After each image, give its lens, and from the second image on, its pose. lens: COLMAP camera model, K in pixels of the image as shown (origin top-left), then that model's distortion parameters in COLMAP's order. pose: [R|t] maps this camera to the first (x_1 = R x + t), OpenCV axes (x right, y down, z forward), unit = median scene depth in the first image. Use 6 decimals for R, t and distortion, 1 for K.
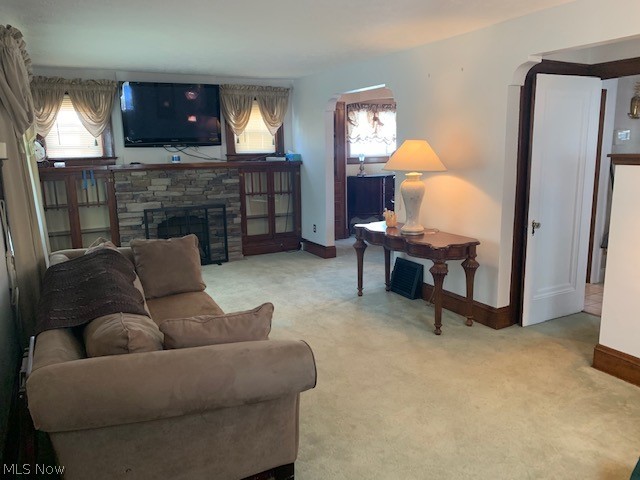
lens RADIAL K [[488.3, 0, 324.1], [0, 488.3, 240.1], [0, 0, 1]] dist [0.017017, -0.031498]
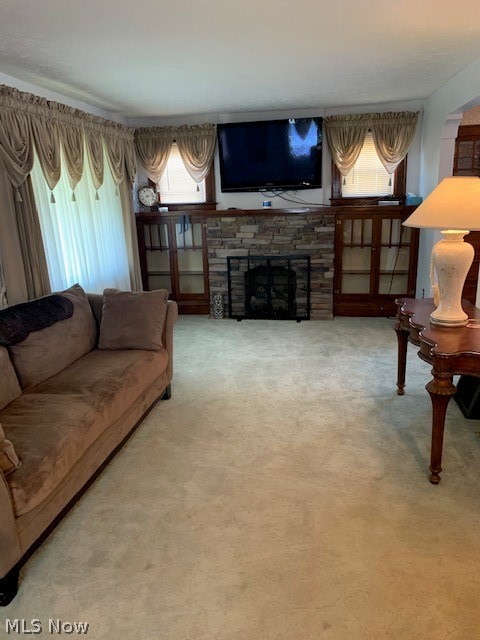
lens RADIAL K [[488.3, 0, 238.6], [0, 488.3, 323.0], [0, 0, 1]] dist [0.017017, -0.031498]
pose [[0.780983, 0.150717, -0.606094, 0.259049], [-0.099366, 0.988070, 0.117663, -0.045281], [0.616597, -0.031668, 0.786641, 0.221389]]
